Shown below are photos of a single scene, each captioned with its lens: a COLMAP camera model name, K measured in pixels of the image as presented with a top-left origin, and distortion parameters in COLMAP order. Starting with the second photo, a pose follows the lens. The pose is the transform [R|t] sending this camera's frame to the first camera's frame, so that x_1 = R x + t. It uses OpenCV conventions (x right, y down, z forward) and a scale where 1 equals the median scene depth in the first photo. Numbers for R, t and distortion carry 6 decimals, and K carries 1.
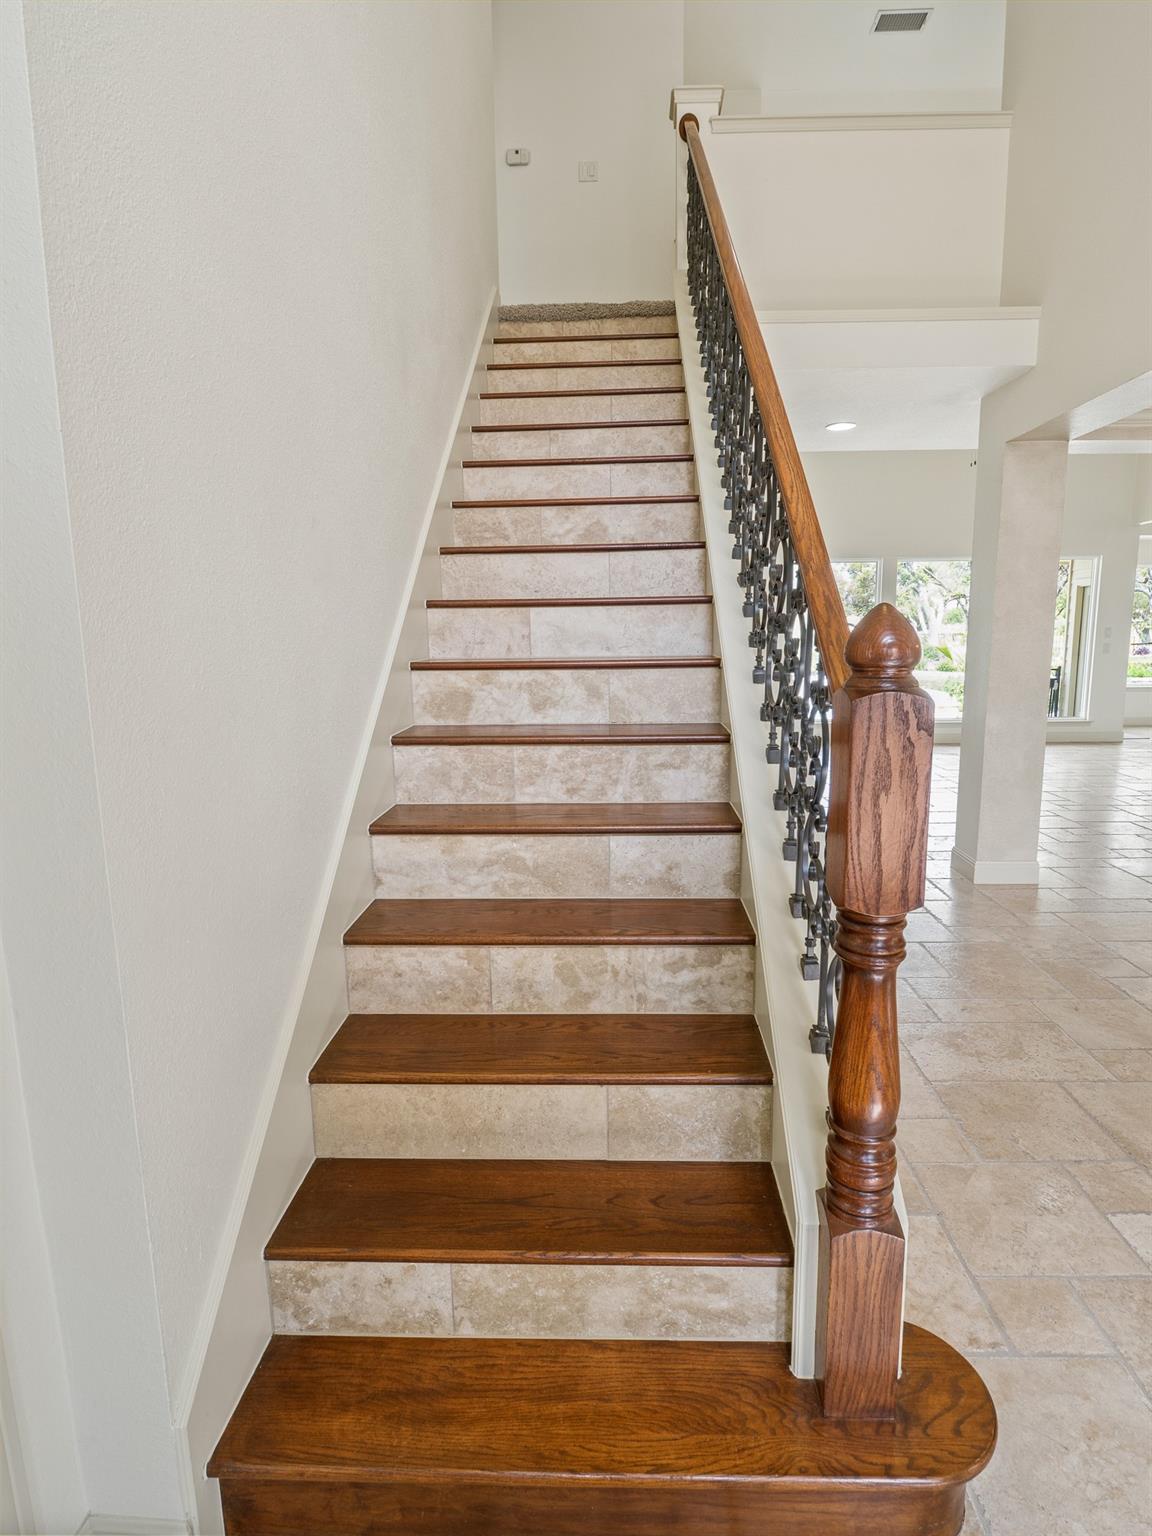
lens RADIAL K [[828.4, 0, 576.8], [0, 828.4, 776.6], [0, 0, 1]] dist [-0.005394, -0.003290]
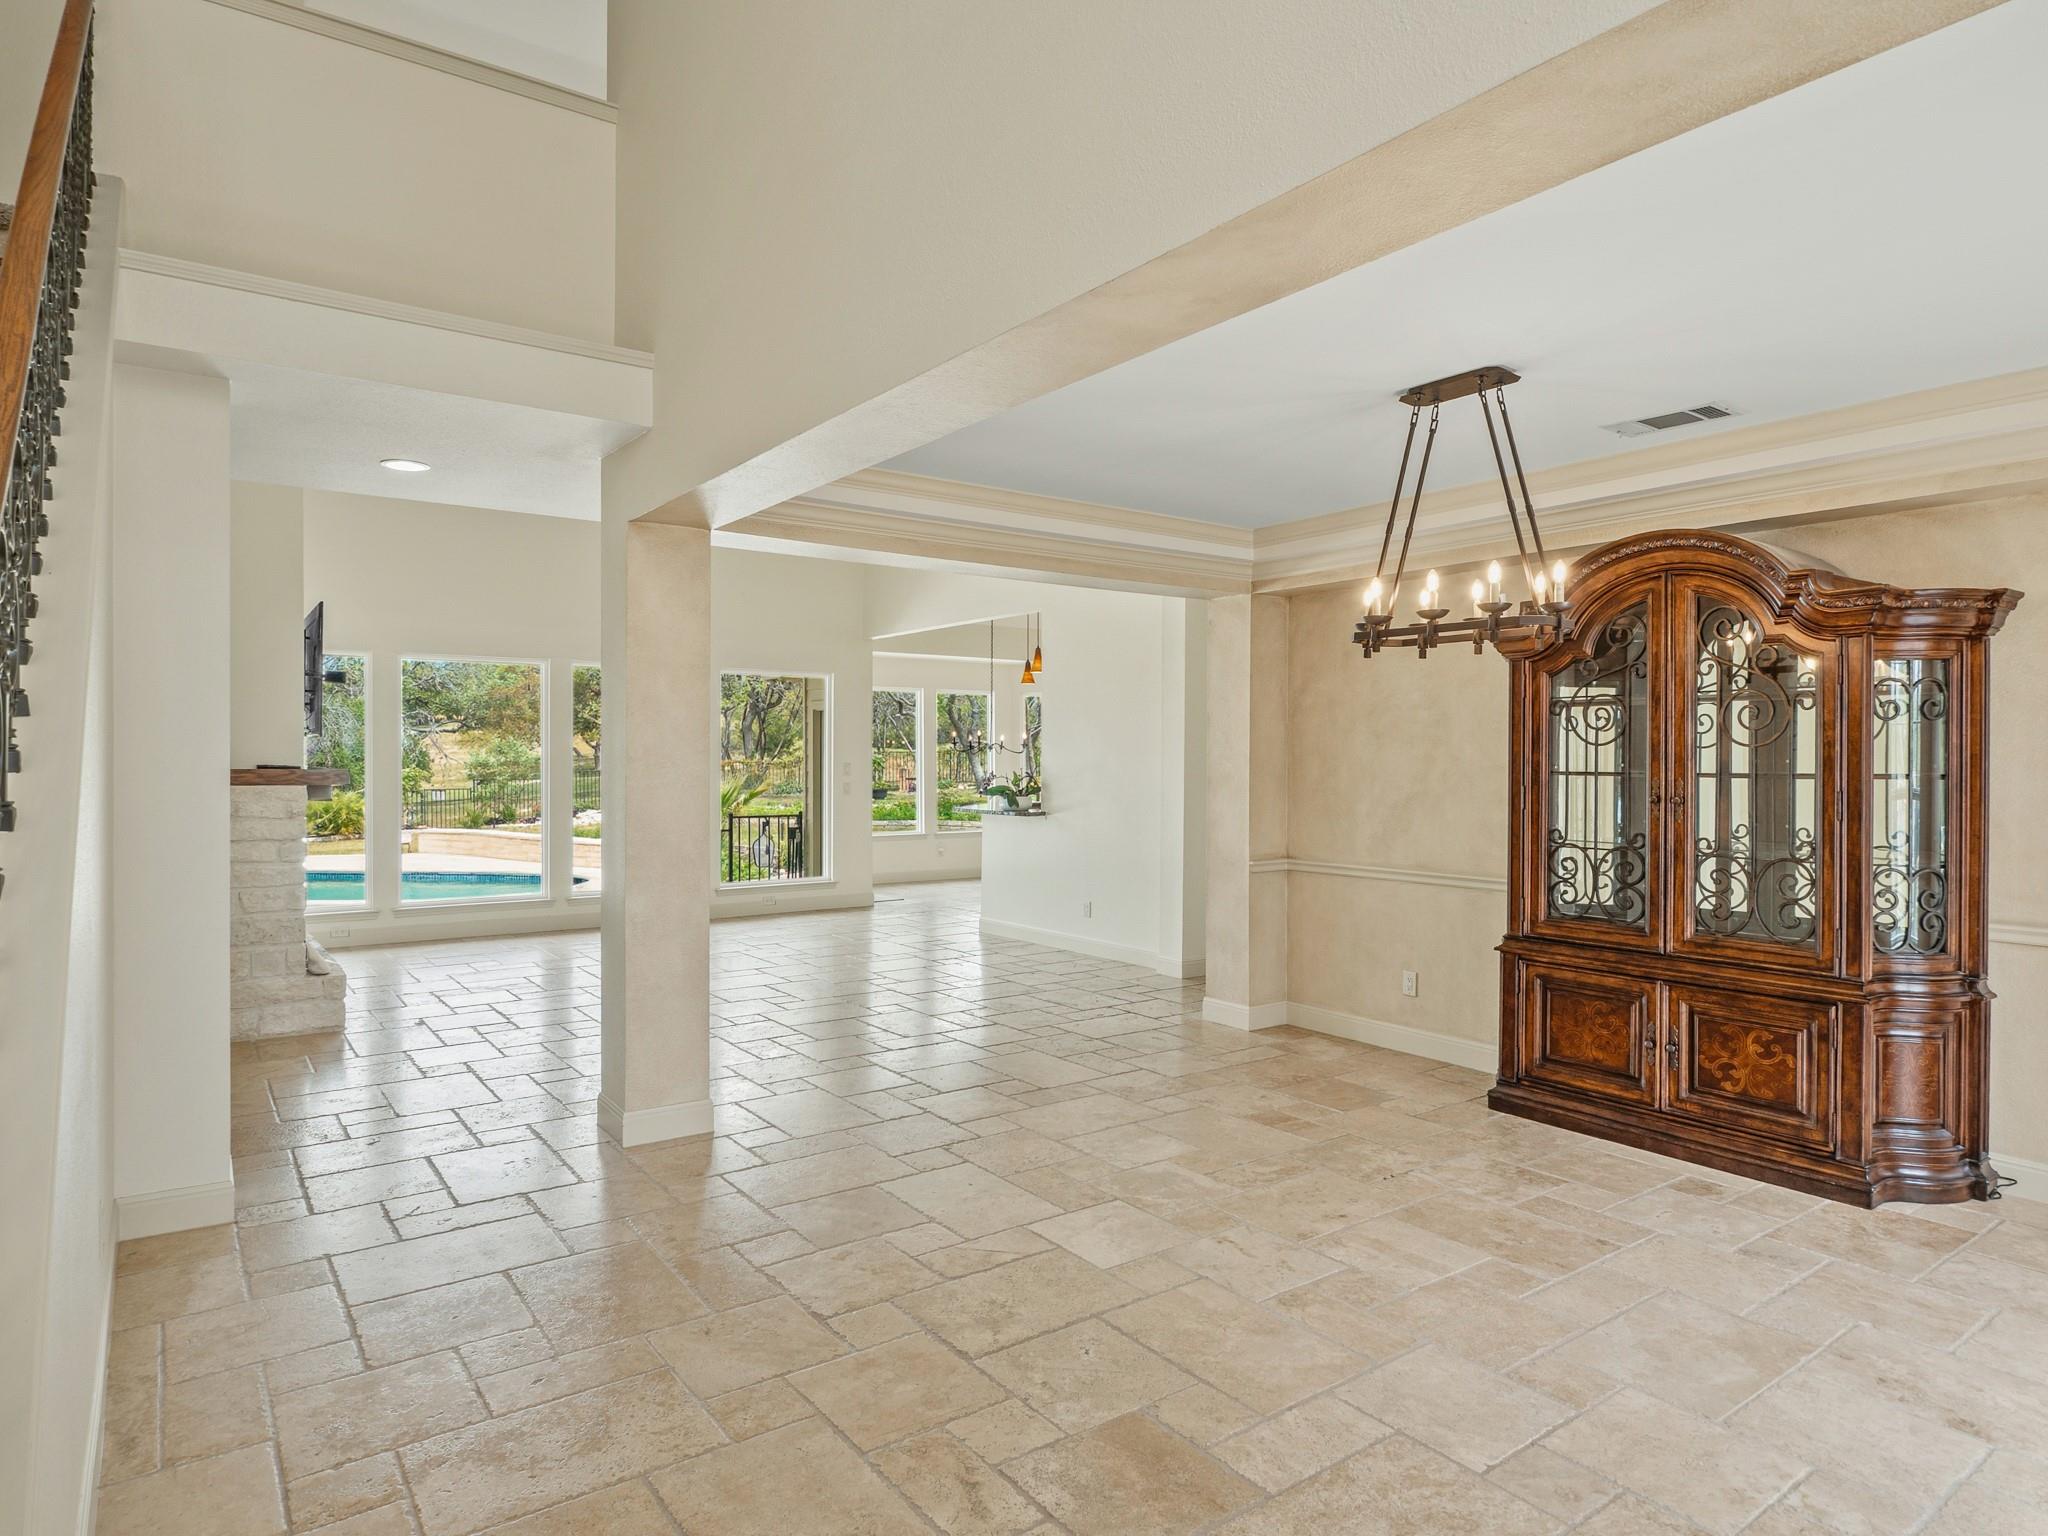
lens RADIAL K [[1215.9, 0, 1011.1], [0, 1215.9, 765.3], [0, 0, 1]] dist [-0.009532, -0.009061]
pose [[0.789076, 0.013406, 0.614149, 0.123205], [0.088341, 0.986893, -0.135045, -0.016216], [-0.607910, 0.160815, 0.777550, -0.004927]]
